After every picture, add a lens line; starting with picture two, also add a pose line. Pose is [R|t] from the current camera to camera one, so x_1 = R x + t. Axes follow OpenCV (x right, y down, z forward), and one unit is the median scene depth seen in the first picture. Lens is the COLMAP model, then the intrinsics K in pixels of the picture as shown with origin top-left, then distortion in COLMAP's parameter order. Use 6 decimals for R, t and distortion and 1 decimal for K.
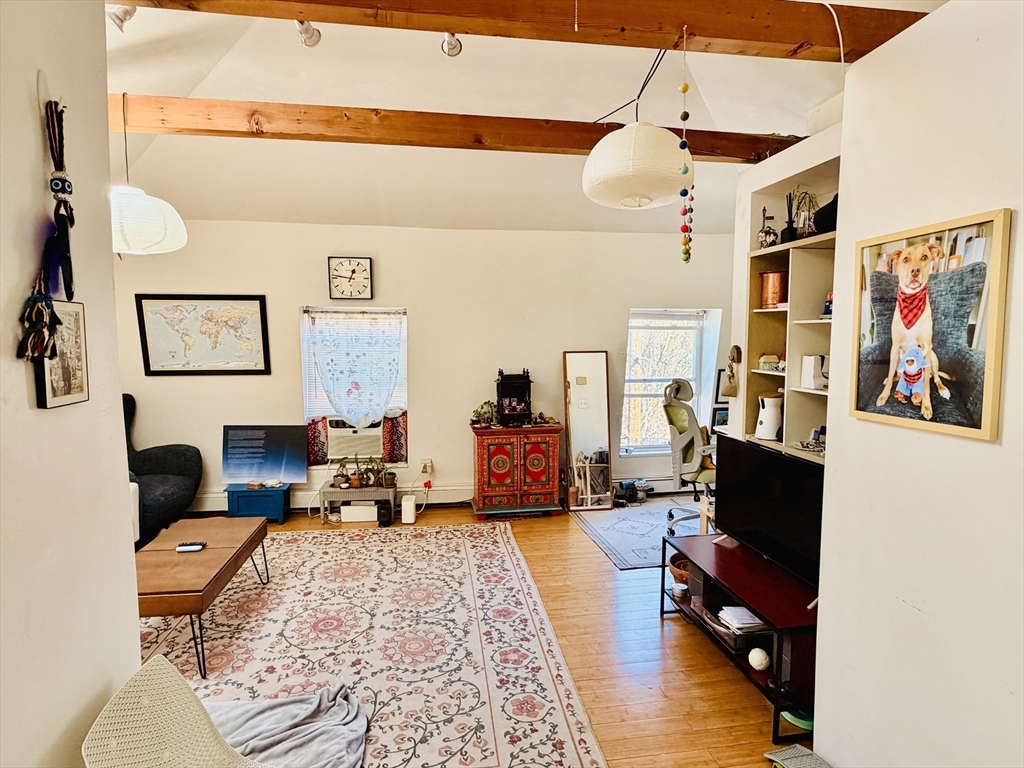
lens RADIAL K [[566.6, 0, 505.8], [0, 566.6, 386.9], [0, 0, 1]] dist [0.002075, -0.001294]
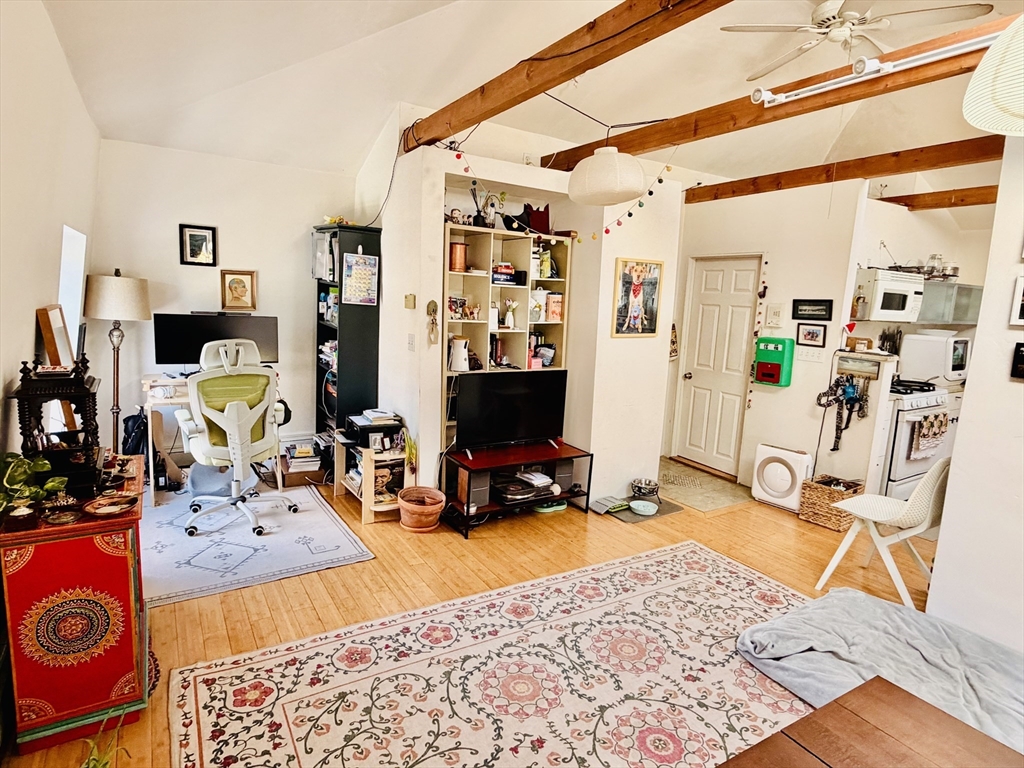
lens RADIAL K [[566.6, 0, 508.1], [0, 566.6, 386.7], [0, 0, 1]] dist [0.002075, -0.001294]
pose [[-0.392302, -0.164728, 0.904966, -0.815615], [0.038130, 0.980076, 0.194929, -0.131785], [-0.919046, 0.110977, -0.378205, 1.439782]]
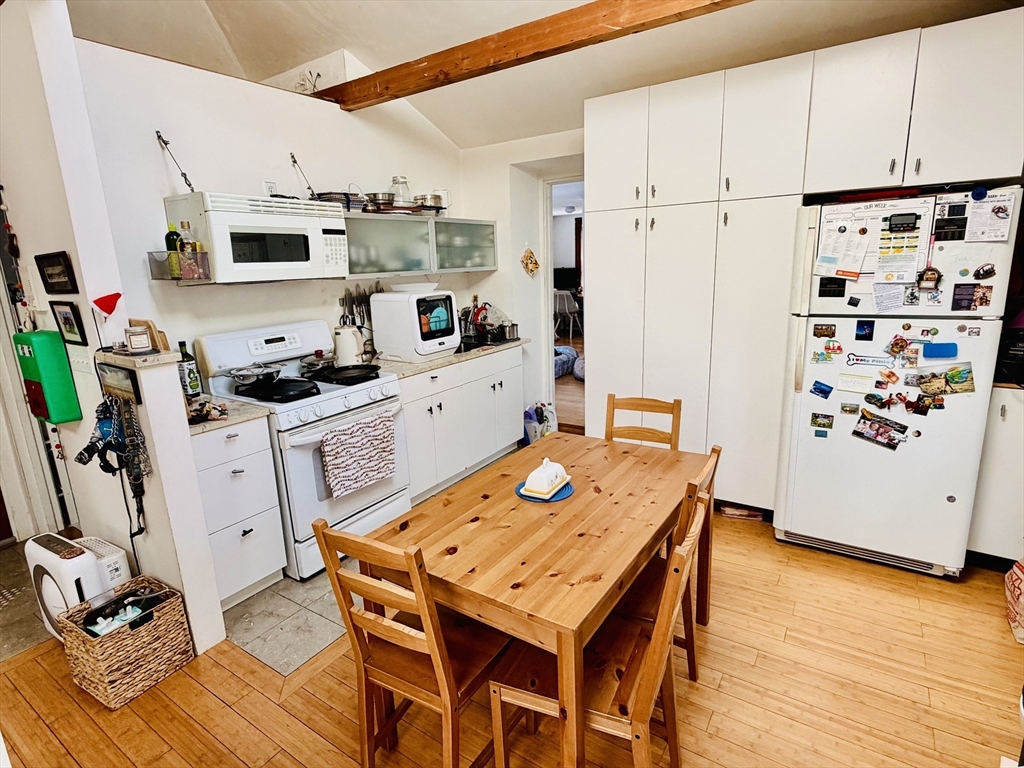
lens RADIAL K [[536.9, 0, 510.4], [0, 536.9, 384.2], [0, 0, 1]] dist [0.002276, -0.000460]
pose [[-0.738617, -0.128858, 0.661695, -0.695720], [0.091848, 0.953172, 0.288145, -0.018854], [-0.667839, 0.273604, -0.692194, 0.240269]]
